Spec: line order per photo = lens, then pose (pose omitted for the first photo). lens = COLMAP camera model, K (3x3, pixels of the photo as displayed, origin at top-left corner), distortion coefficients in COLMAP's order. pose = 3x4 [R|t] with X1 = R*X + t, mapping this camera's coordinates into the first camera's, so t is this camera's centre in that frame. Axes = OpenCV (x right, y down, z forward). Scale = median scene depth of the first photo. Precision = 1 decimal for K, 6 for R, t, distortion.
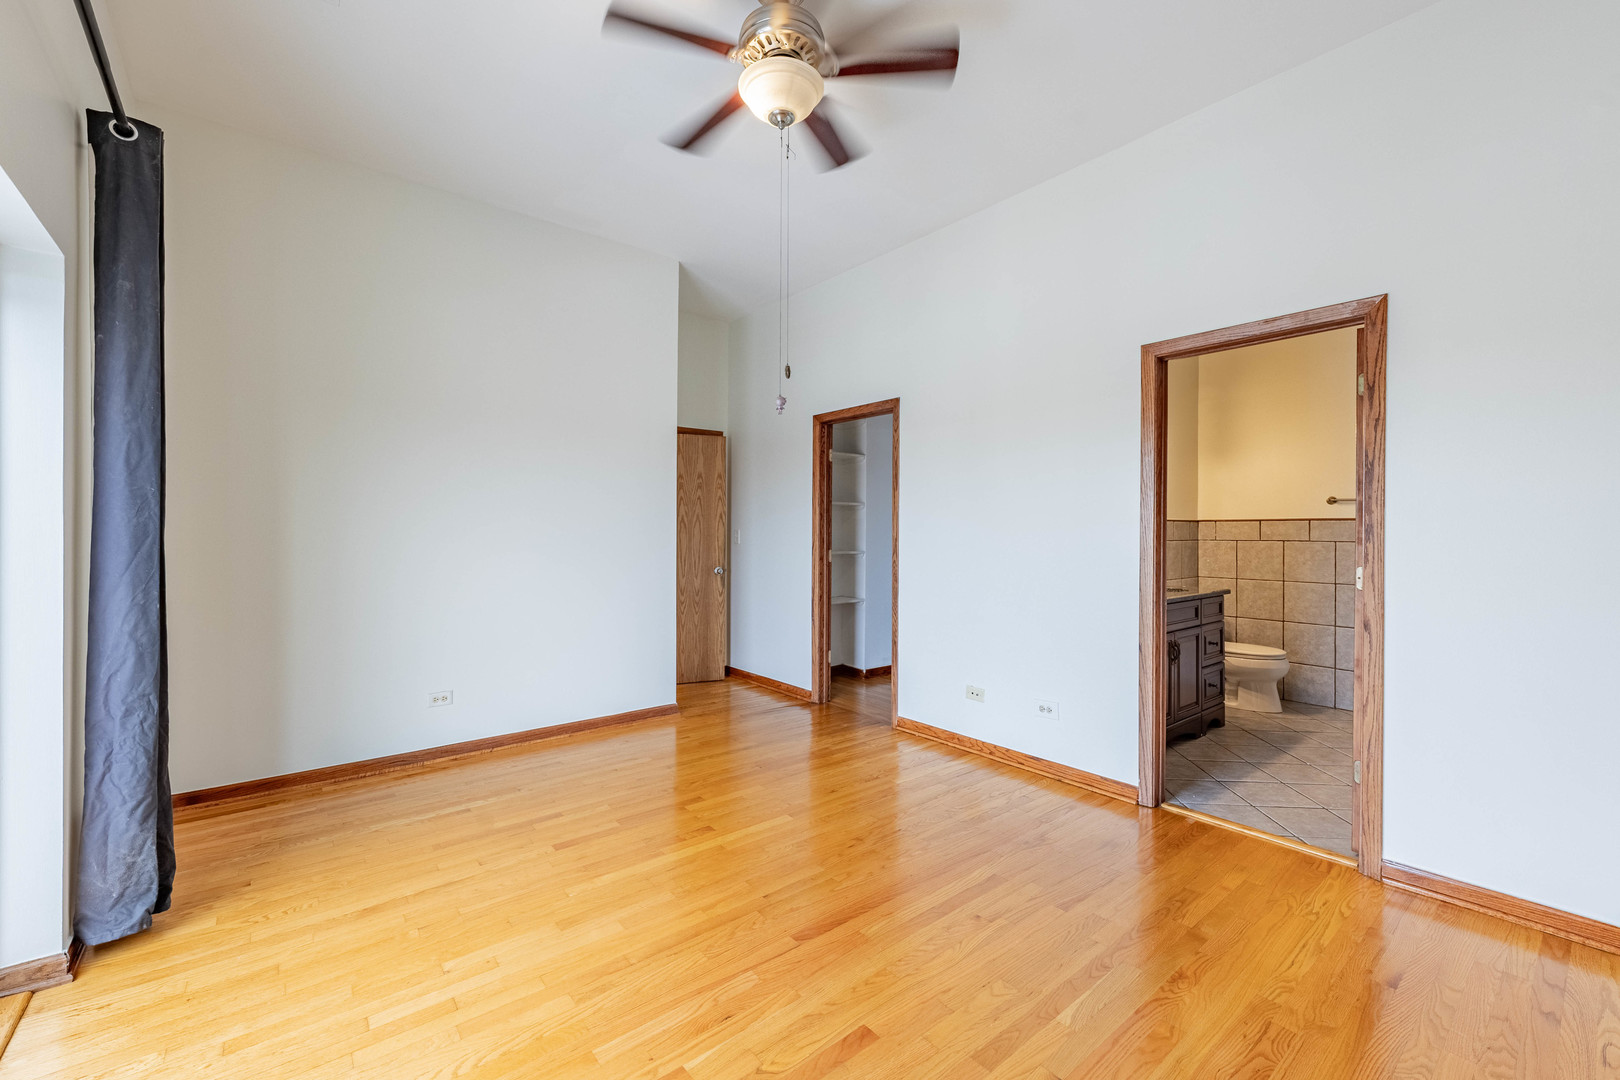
lens RADIAL K [[654.6, 0, 826.6], [0, 654.6, 529.5], [0, 0, 1]] dist [0.000079, -0.002999]
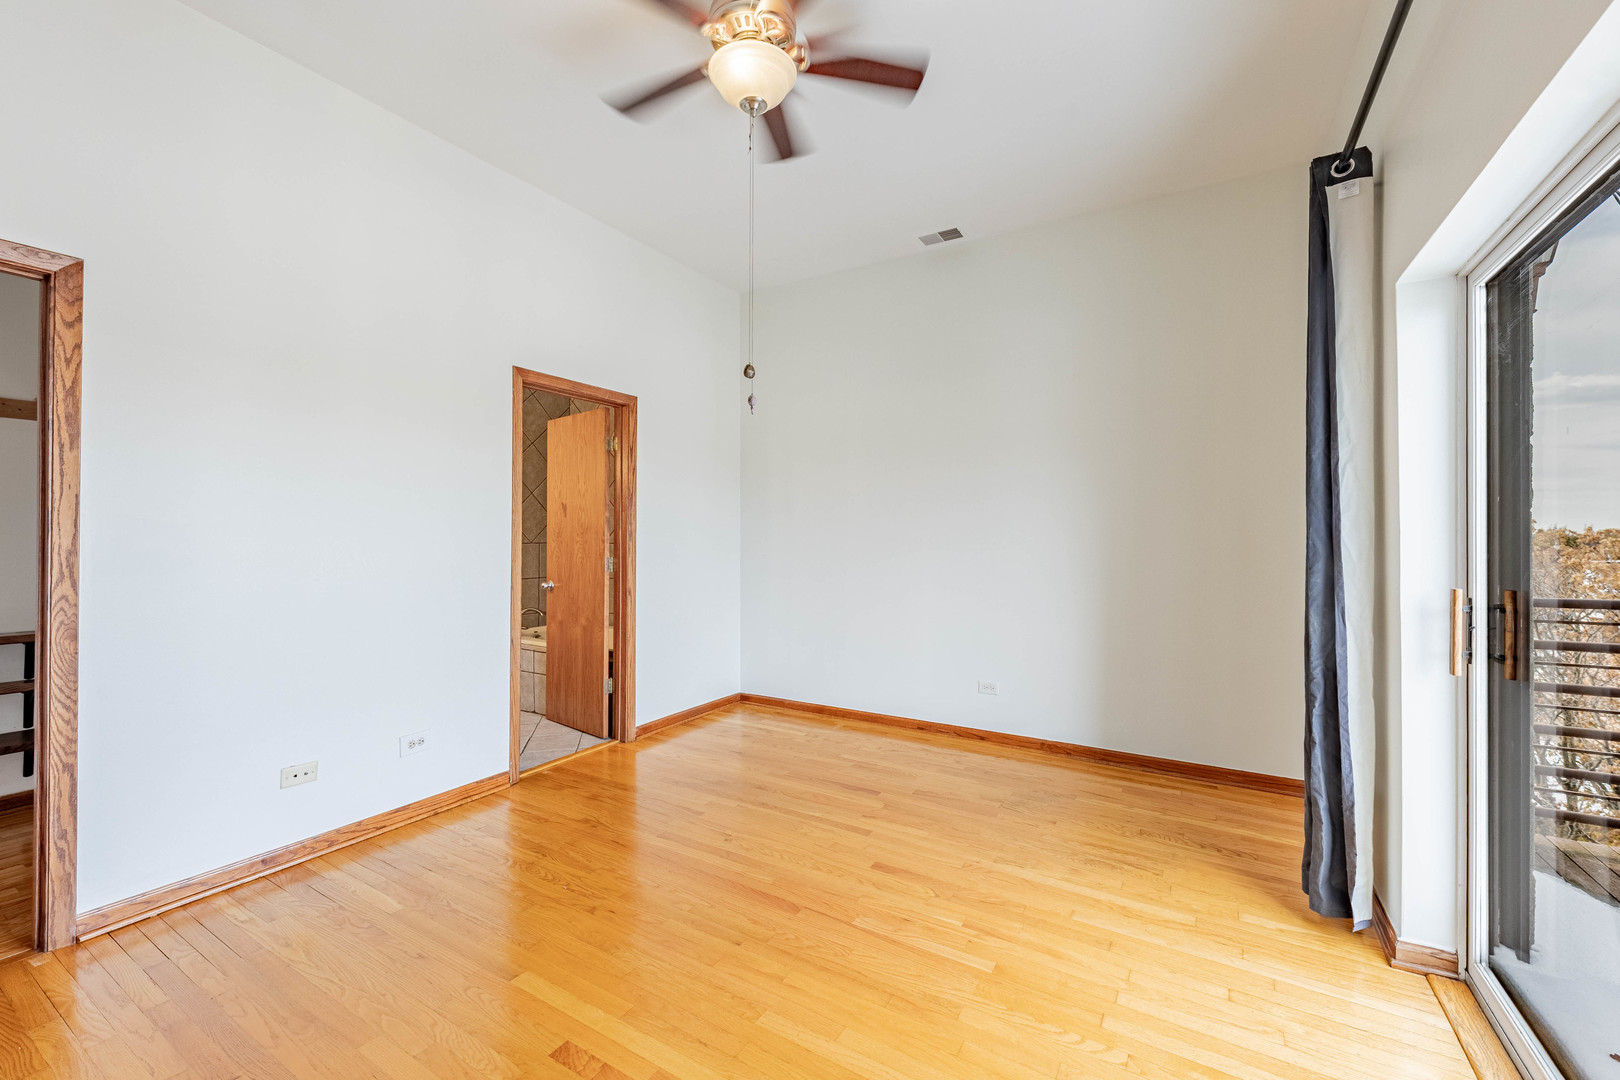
lens RADIAL K [[654.6, 0, 796.2], [0, 654.6, 552.7], [0, 0, 1]] dist [0.000079, -0.002999]
pose [[-0.317617, -0.026657, 0.947844, -0.711982], [-0.010453, 0.999642, 0.024612, -0.003773], [-0.948161, -0.002090, -0.317782, 0.896345]]
